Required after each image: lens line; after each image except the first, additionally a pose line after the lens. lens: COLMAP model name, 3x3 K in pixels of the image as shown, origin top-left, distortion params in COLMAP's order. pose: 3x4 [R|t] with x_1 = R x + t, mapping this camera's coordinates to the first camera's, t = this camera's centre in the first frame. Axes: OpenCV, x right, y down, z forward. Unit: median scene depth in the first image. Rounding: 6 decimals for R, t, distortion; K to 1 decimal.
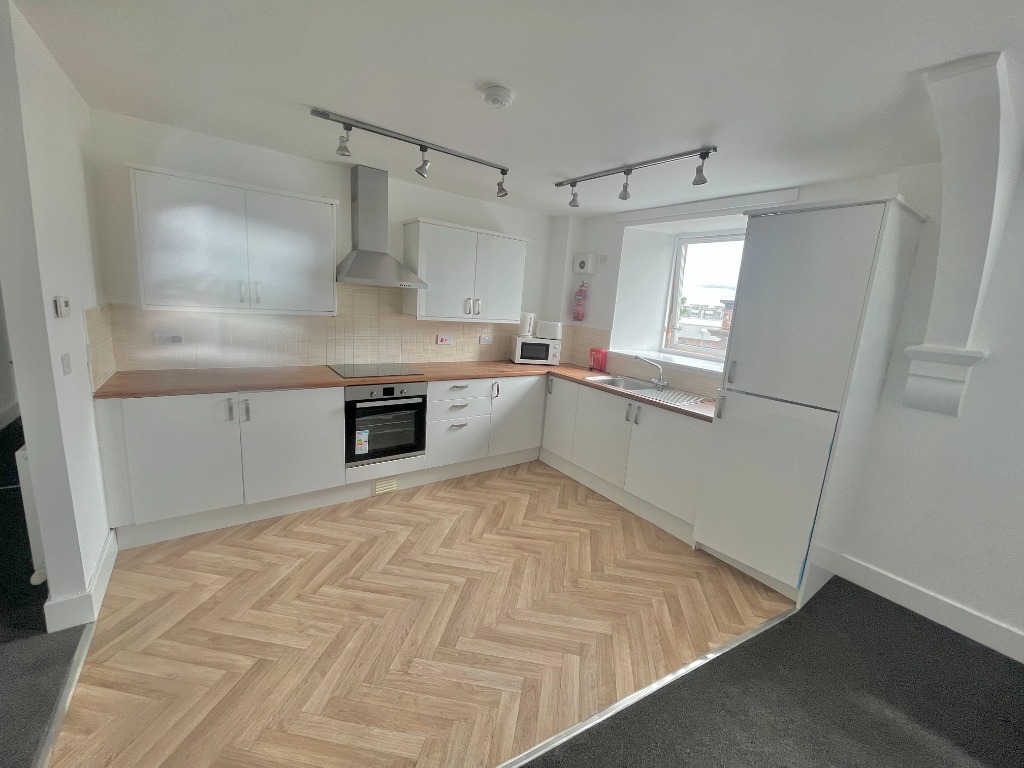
lens RADIAL K [[411.9, 0, 515.4], [0, 411.9, 378.6], [0, 0, 1]] dist [-0.001049, -0.000260]
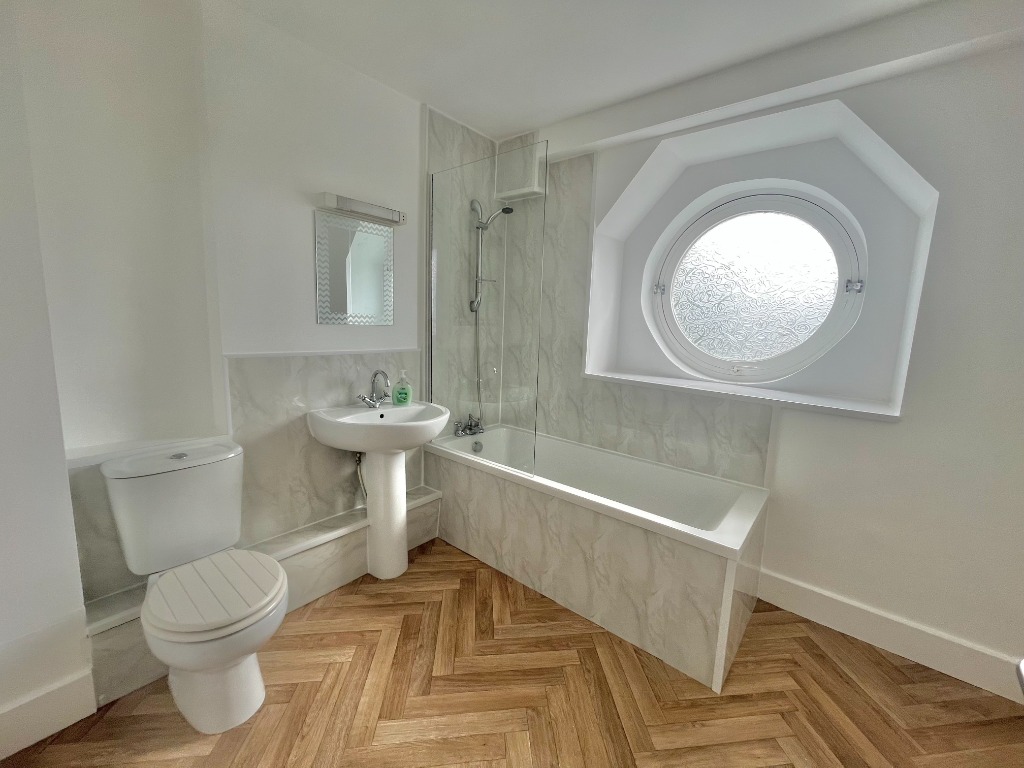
lens RADIAL K [[412.1, 0, 512.5], [0, 412.1, 381.9], [0, 0, 1]] dist [-0.004421, -0.000226]
pose [[-0.961981, -0.082178, -0.260460, 0.165454], [-0.163038, 0.937886, 0.306249, -0.084761], [0.219115, 0.337070, -0.915627, 0.997446]]
